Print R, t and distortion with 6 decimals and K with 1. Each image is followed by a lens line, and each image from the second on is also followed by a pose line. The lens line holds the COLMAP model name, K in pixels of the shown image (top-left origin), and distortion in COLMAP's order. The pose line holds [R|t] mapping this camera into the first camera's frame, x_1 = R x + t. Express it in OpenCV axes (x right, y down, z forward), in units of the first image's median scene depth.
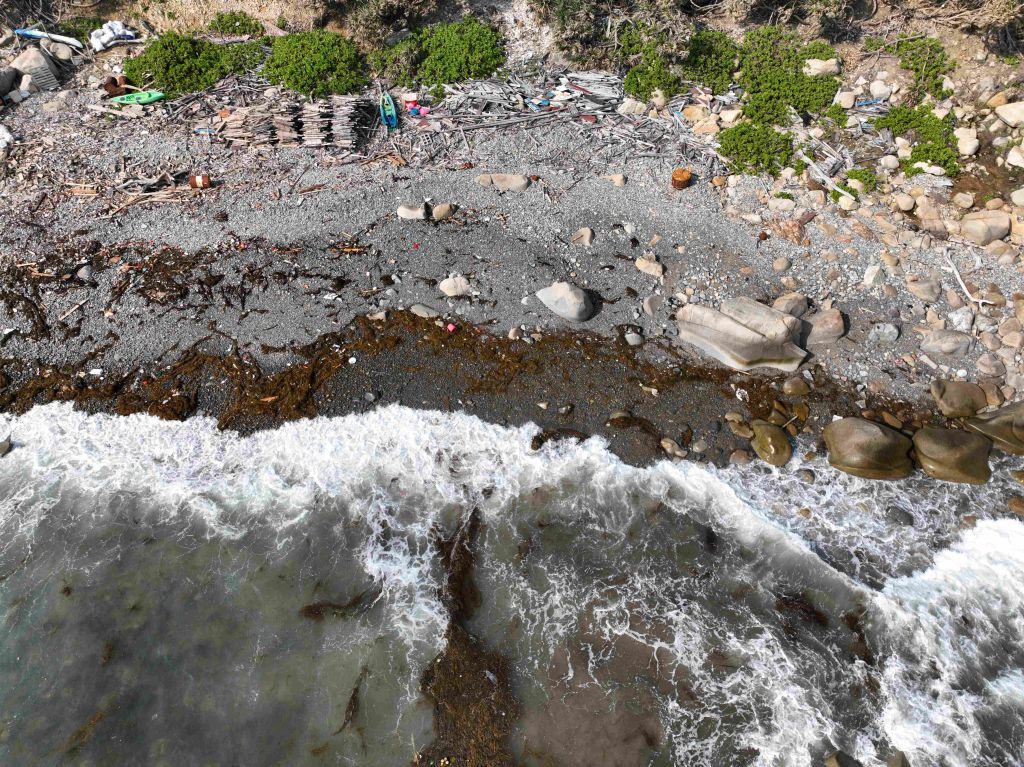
lens RADIAL K [[719.8, 0, 512.0], [0, 719.8, 383.5], [0, 0, 1]] dist [0.000896, 0.023110]
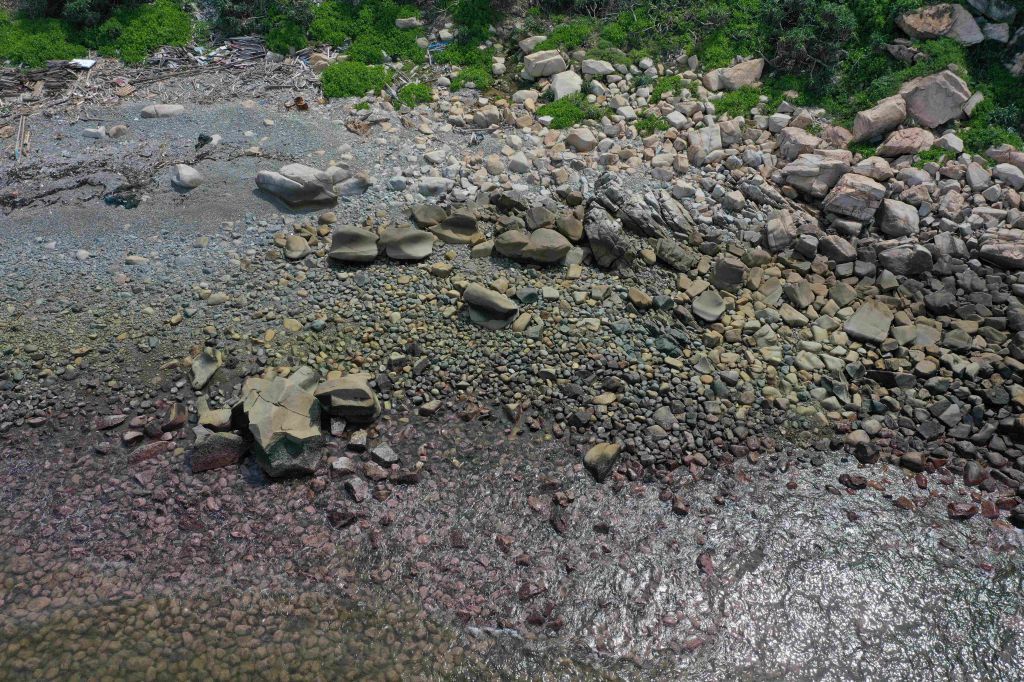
lens RADIAL K [[805.6, 0, 507.7], [0, 805.6, 341.0], [0, 0, 1]] dist [-0.004260, -0.005720]
pose [[0.995953, -0.070980, 0.055138, 0.515938], [0.075892, 0.992789, -0.092791, 0.352354], [-0.048154, 0.096600, 0.994158, -0.524530]]
